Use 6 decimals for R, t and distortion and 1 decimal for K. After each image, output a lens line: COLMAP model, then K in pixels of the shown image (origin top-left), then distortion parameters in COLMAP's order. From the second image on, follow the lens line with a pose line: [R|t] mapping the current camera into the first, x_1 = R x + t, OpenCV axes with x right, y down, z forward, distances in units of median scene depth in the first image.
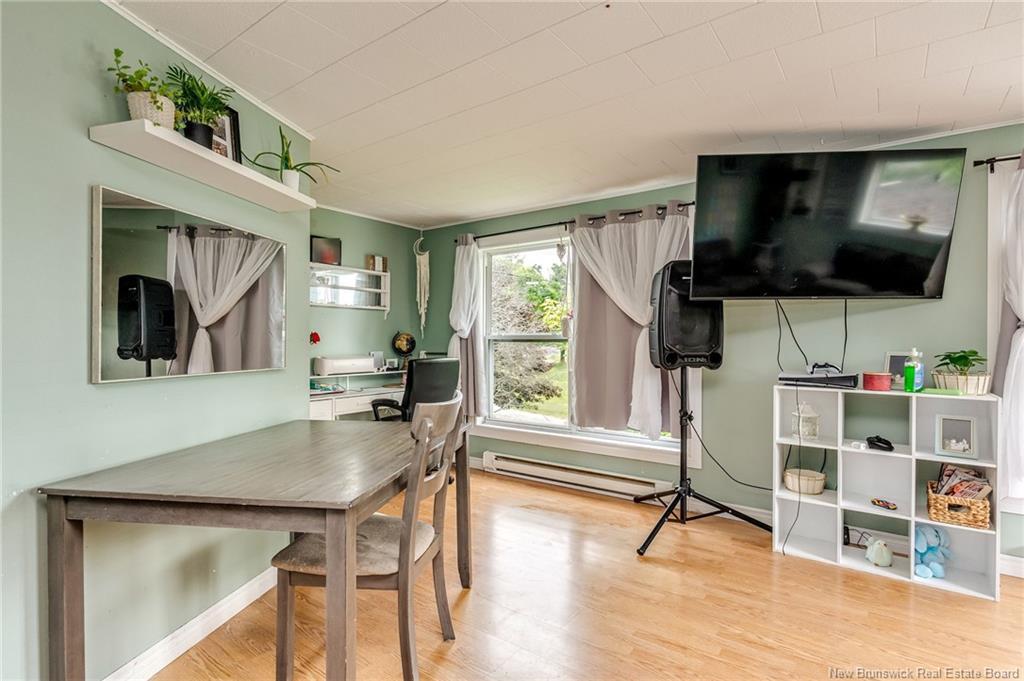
lens RADIAL K [[508.9, 0, 510.9], [0, 508.9, 341.8], [0, 0, 1]] dist [0.000853, 0.001143]
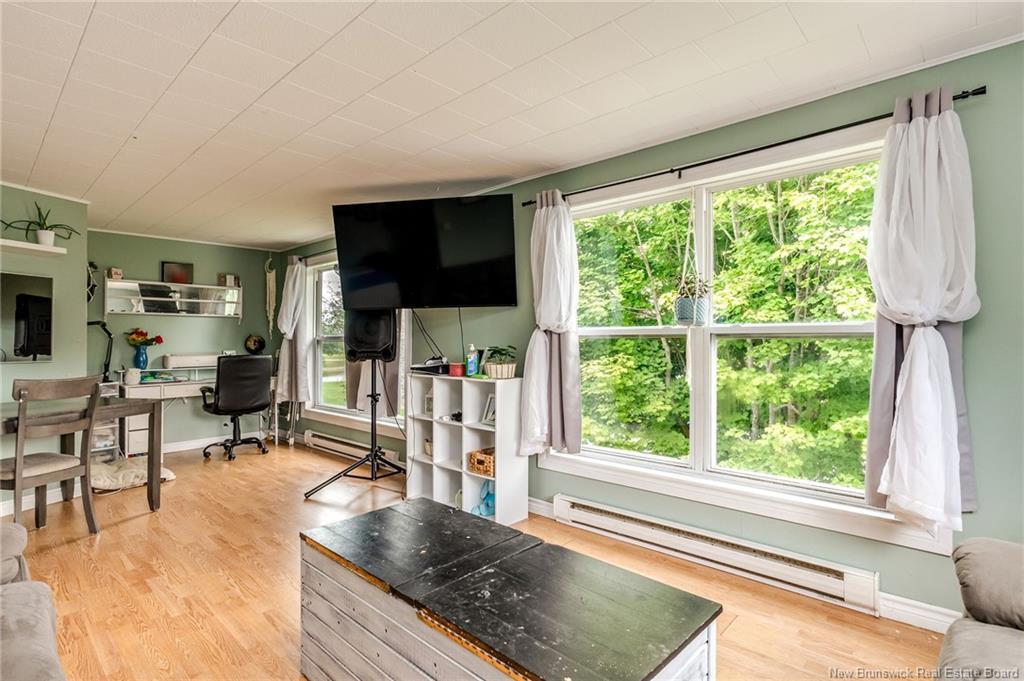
lens RADIAL K [[508.9, 0, 513.4], [0, 508.9, 340.2], [0, 0, 1]] dist [0.000853, 0.001143]
pose [[0.993509, -0.007348, -0.113514, 0.645090], [0.006933, 0.999968, -0.004048, 0.004136], [0.113540, 0.003235, 0.993528, -0.196571]]
